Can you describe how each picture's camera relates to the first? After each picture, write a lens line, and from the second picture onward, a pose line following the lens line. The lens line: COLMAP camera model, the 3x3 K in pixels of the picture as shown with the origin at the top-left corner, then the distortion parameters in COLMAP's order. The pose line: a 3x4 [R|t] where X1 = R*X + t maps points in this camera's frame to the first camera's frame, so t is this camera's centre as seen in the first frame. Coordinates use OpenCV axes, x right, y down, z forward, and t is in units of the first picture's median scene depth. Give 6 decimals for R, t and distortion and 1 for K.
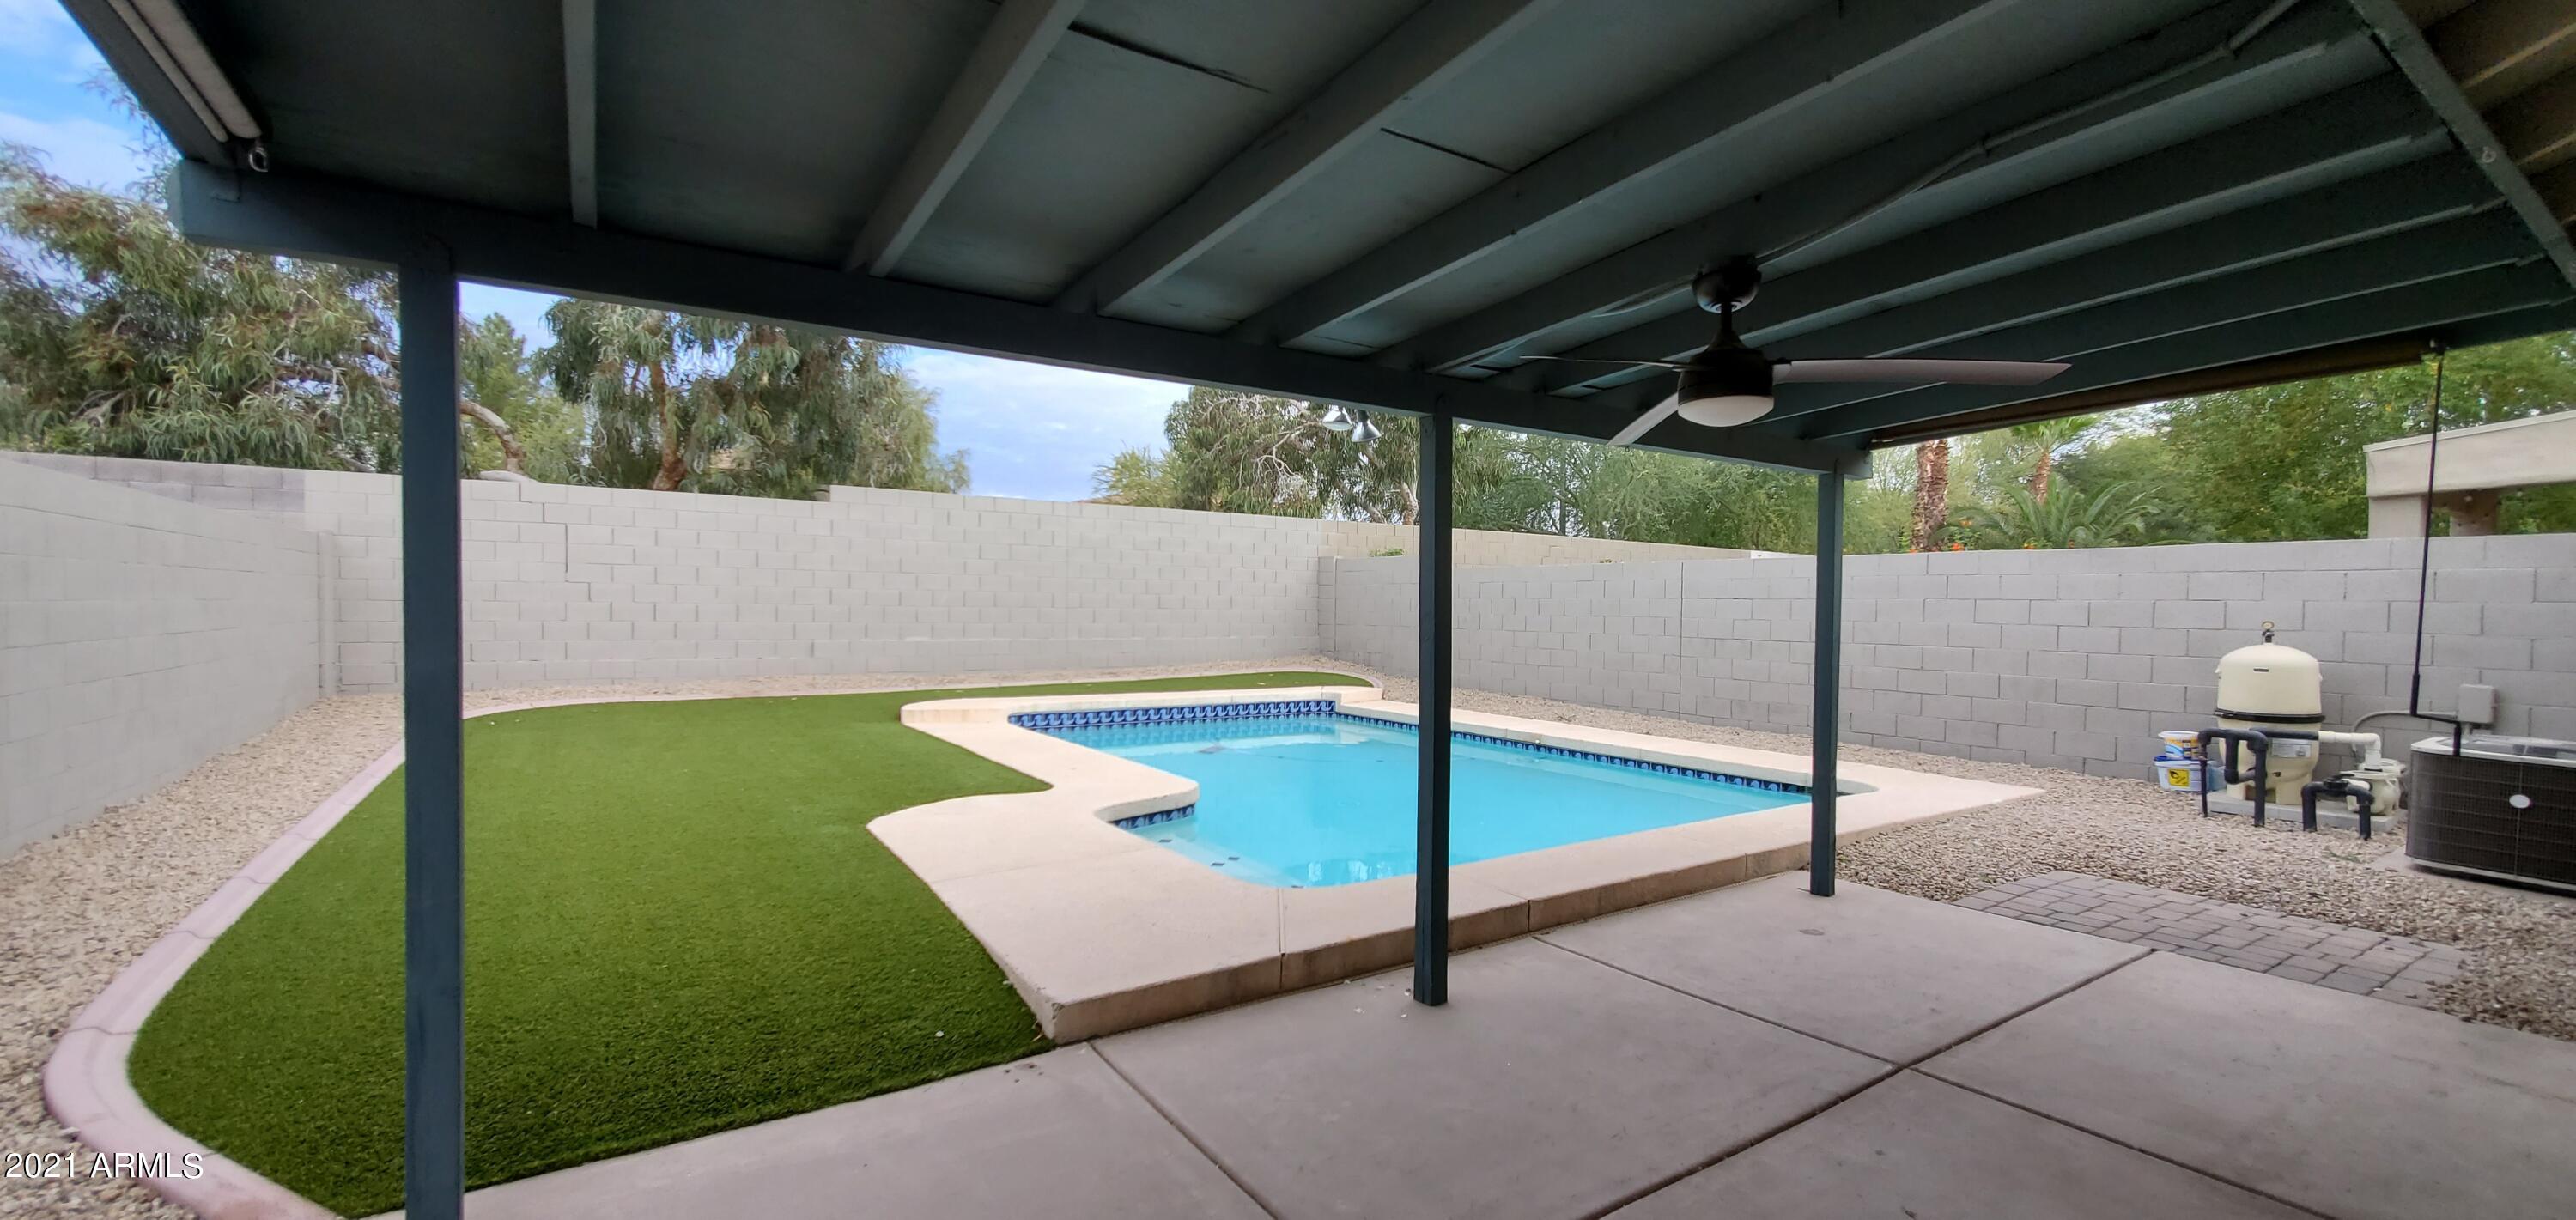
lens RADIAL K [[1017.9, 0, 1276.3], [0, 1017.9, 622.1], [0, 0, 1]] dist [0.005134, 0.000230]
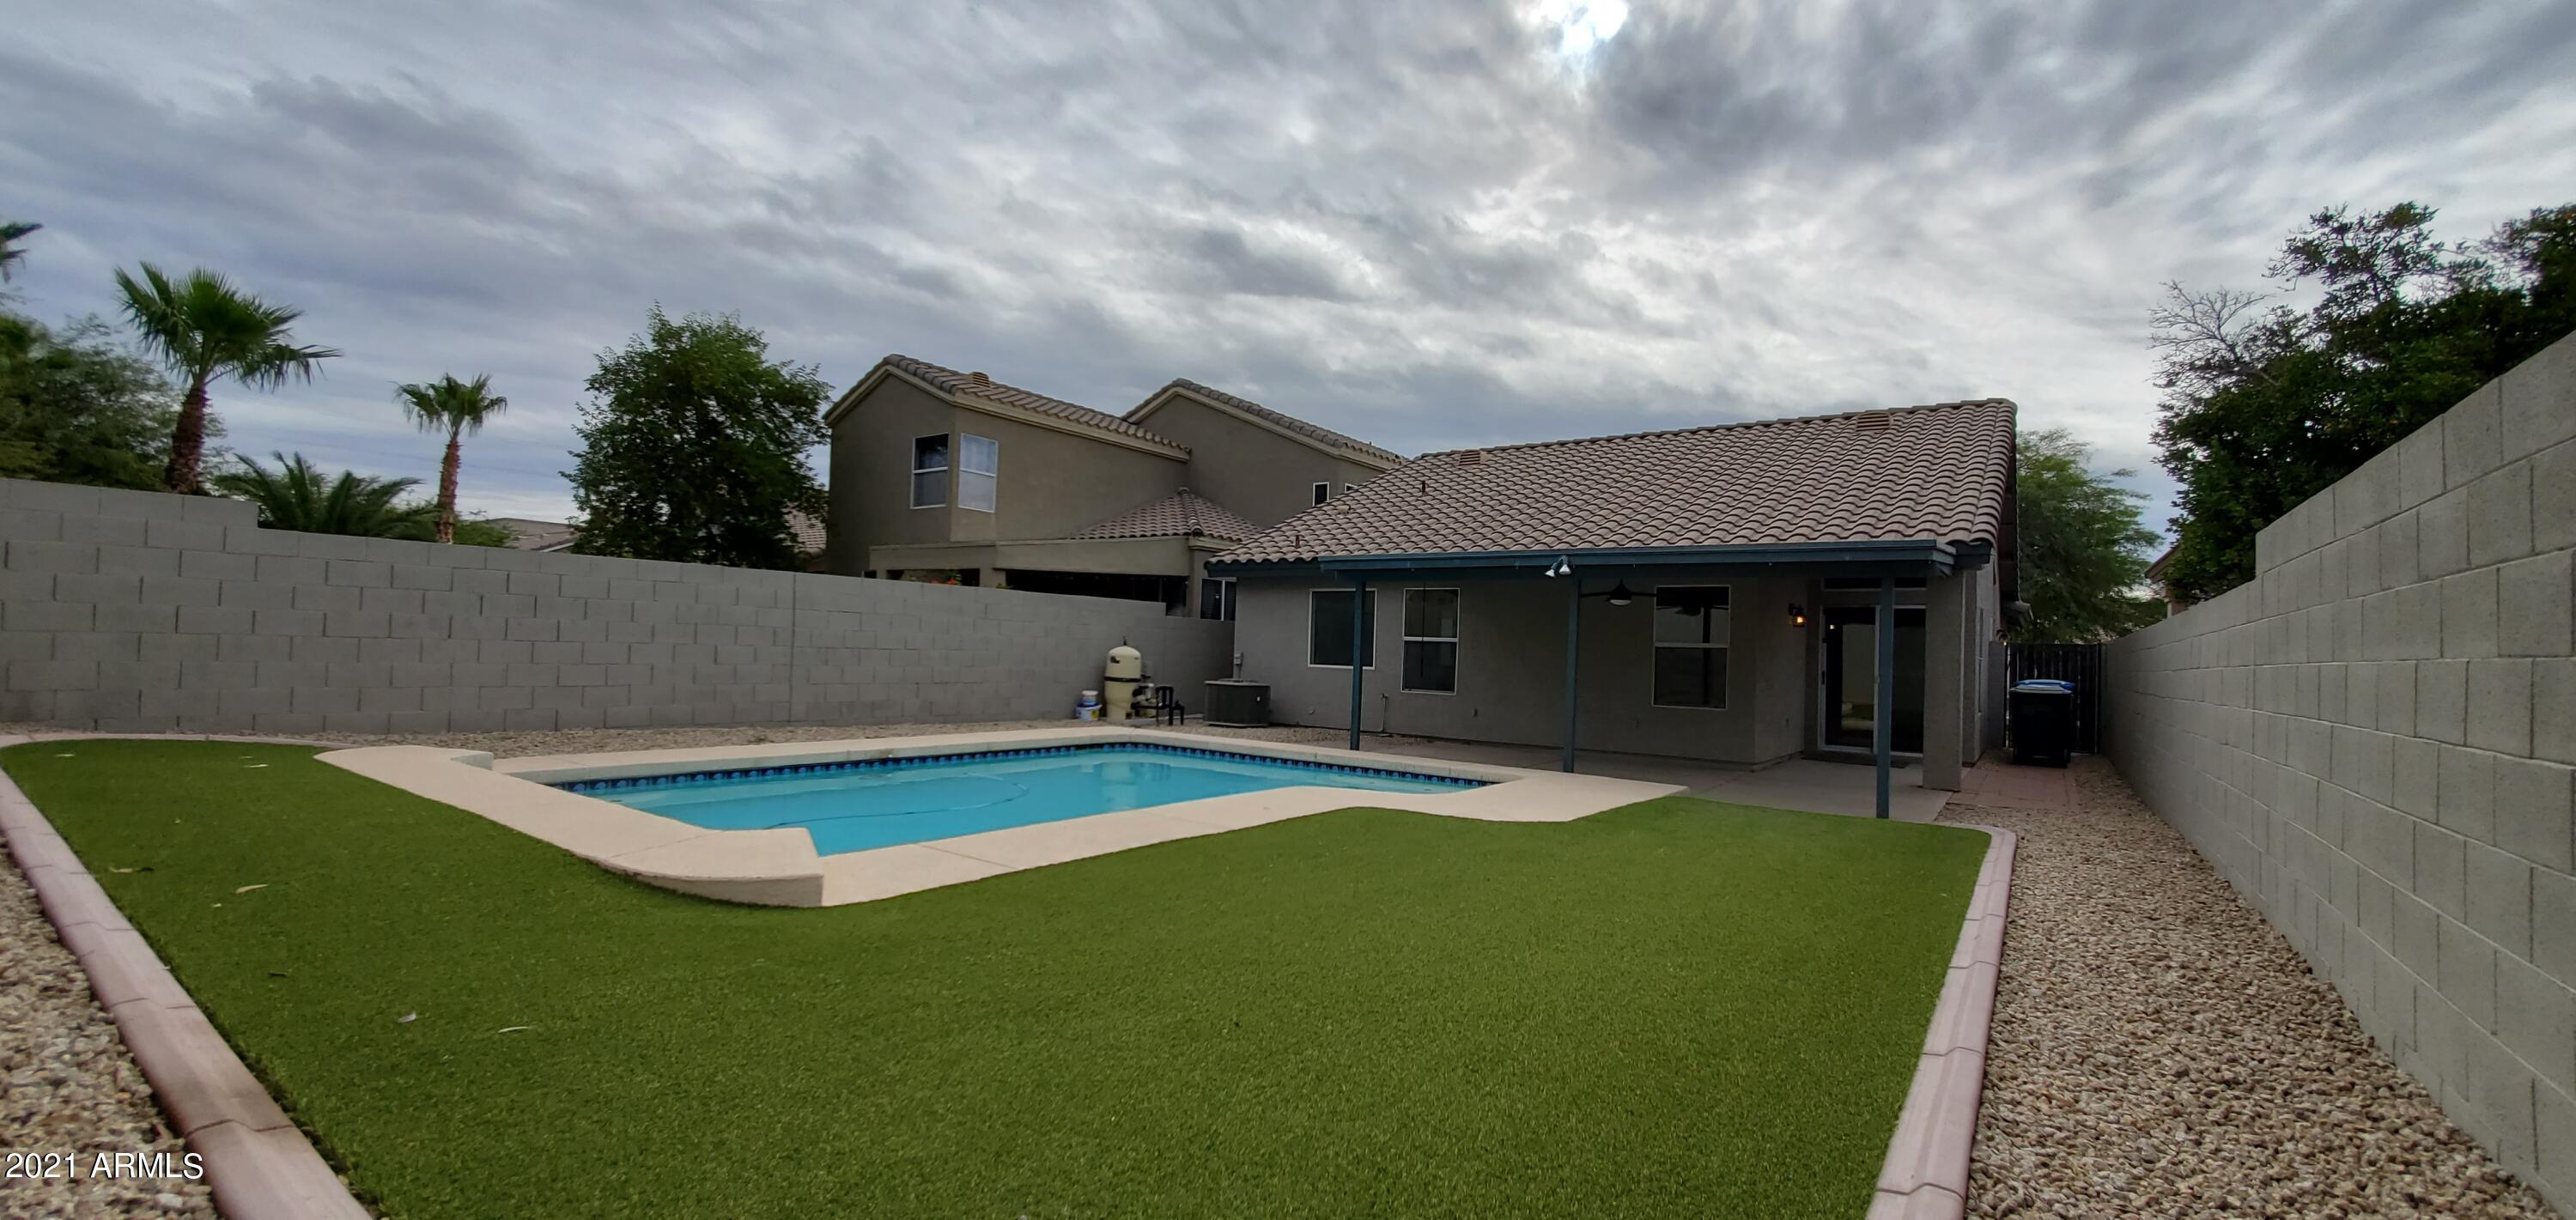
lens RADIAL K [[1034.0, 0, 1285.6], [0, 1034.0, 626.1], [0, 0, 1]] dist [-0.000476, -0.000028]
pose [[-0.348880, -0.007500, 0.937137, -0.741139], [-0.024027, 0.999711, -0.000944, -0.016732], [-0.936859, -0.022846, -0.348960, 0.899318]]
